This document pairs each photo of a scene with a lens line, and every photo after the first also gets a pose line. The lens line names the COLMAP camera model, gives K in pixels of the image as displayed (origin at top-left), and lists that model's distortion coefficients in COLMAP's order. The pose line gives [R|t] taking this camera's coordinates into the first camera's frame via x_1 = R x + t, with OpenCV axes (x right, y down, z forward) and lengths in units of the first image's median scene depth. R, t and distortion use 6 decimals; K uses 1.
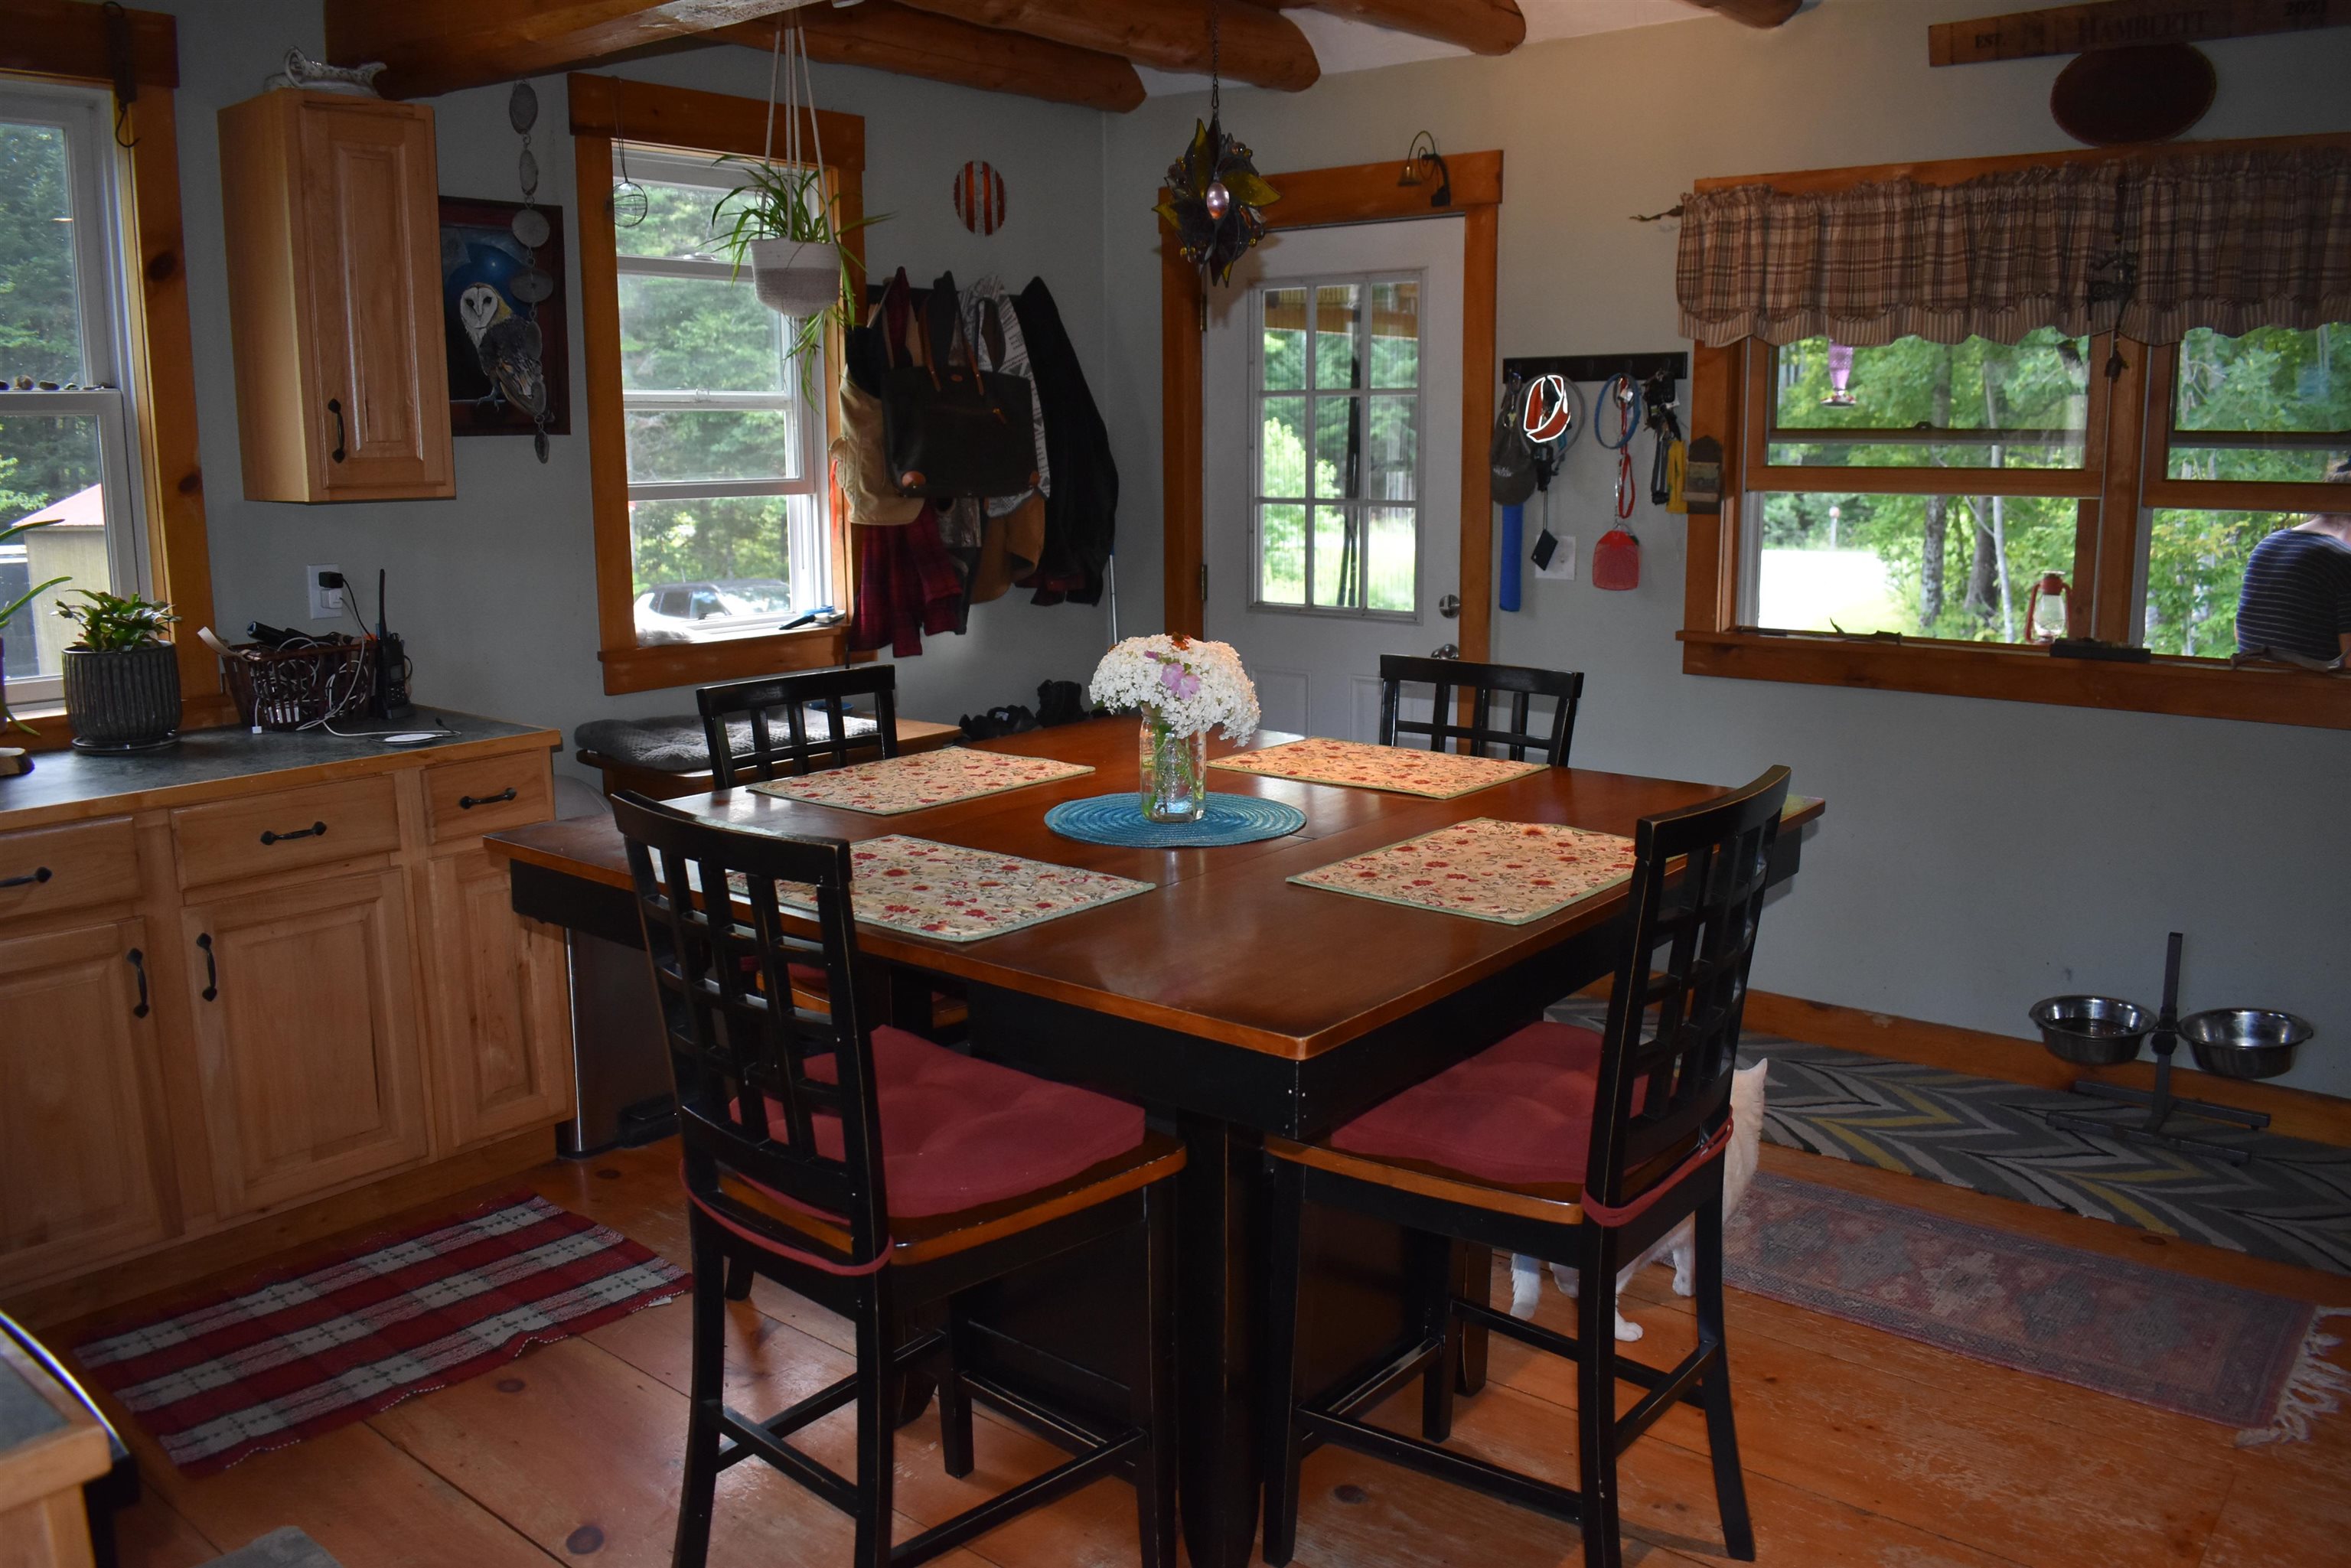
lens RADIAL K [[1819.8, 0, 1249.4], [0, 1819.8, 783.3], [0, 0, 1]] dist [-0.088374, -0.004593]
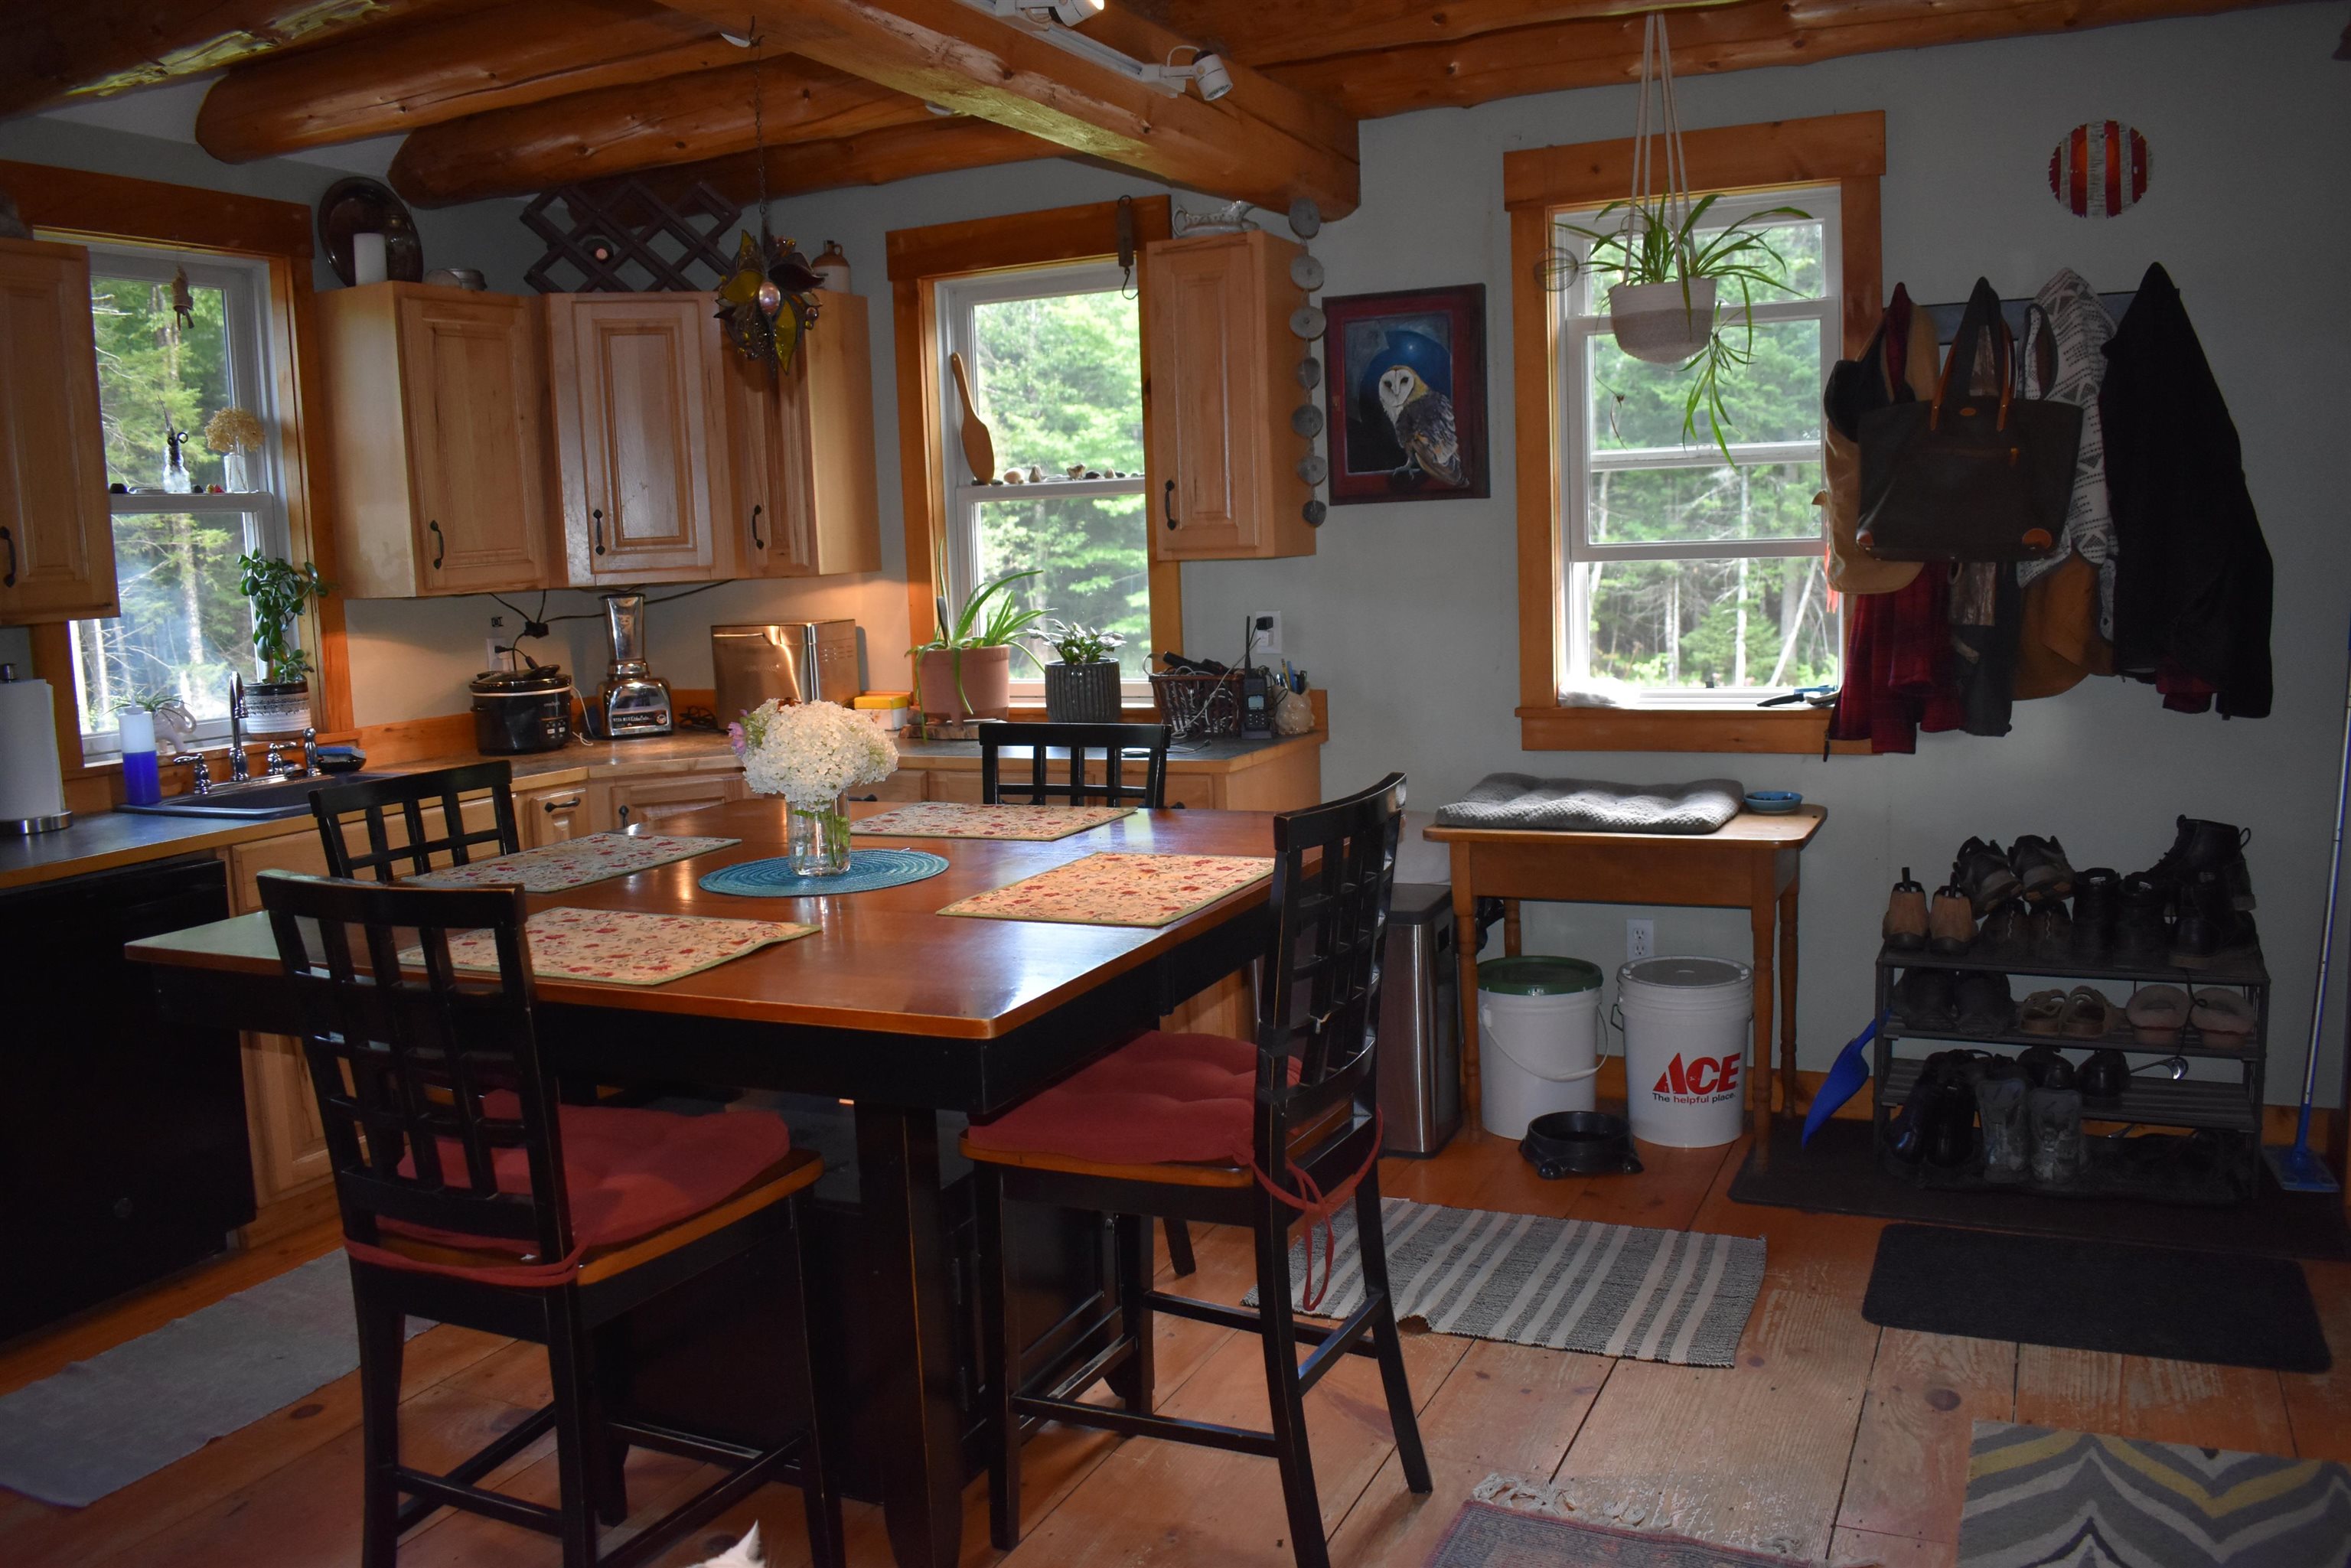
lens RADIAL K [[1819.8, 0, 1249.4], [0, 1819.8, 783.3], [0, 0, 1]] dist [-0.088374, -0.004593]
pose [[0.248387, 0.129758, -0.959930, 0.599394], [-0.139766, 0.985418, 0.097038, -0.108347], [0.958524, 0.110063, 0.262901, 0.575786]]
